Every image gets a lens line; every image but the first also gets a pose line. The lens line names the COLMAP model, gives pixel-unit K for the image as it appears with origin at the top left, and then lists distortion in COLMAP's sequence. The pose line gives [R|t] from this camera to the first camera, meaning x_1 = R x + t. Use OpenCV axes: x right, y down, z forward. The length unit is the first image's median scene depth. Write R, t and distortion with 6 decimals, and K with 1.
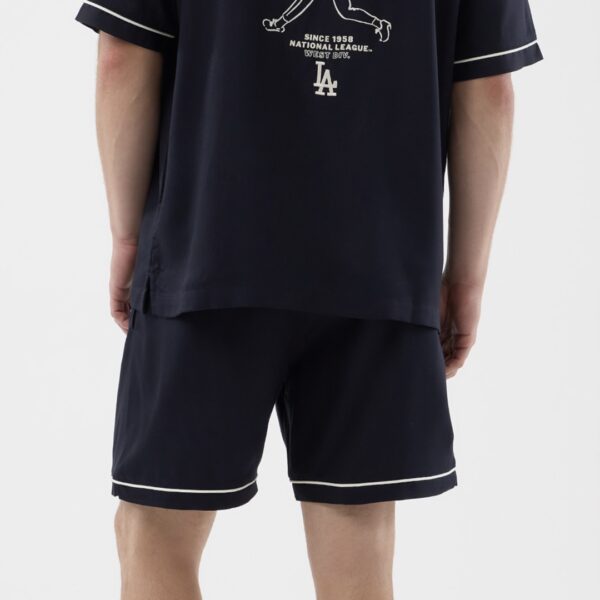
lens RADIAL K [[986.4, 0, 300.0], [0, 986.4, 300.0], [0, 0, 1]] dist [-0.112064, -0.132325]
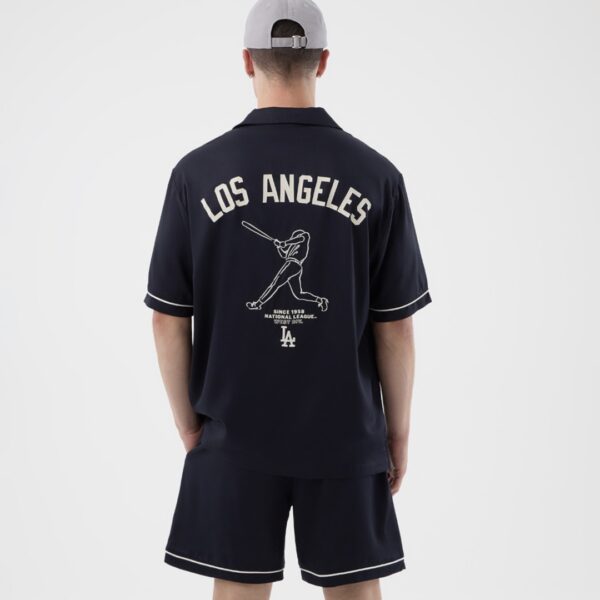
lens RADIAL K [[986.4, 0, 300.0], [0, 986.4, 300.0], [0, 0, 1]] dist [-0.112064, -0.132325]
pose [[0.980852, -0.038153, 0.190981, -0.268009], [0.100732, 0.938653, -0.329825, 0.260807], [-0.166681, 0.342747, 0.924522, -0.535761]]
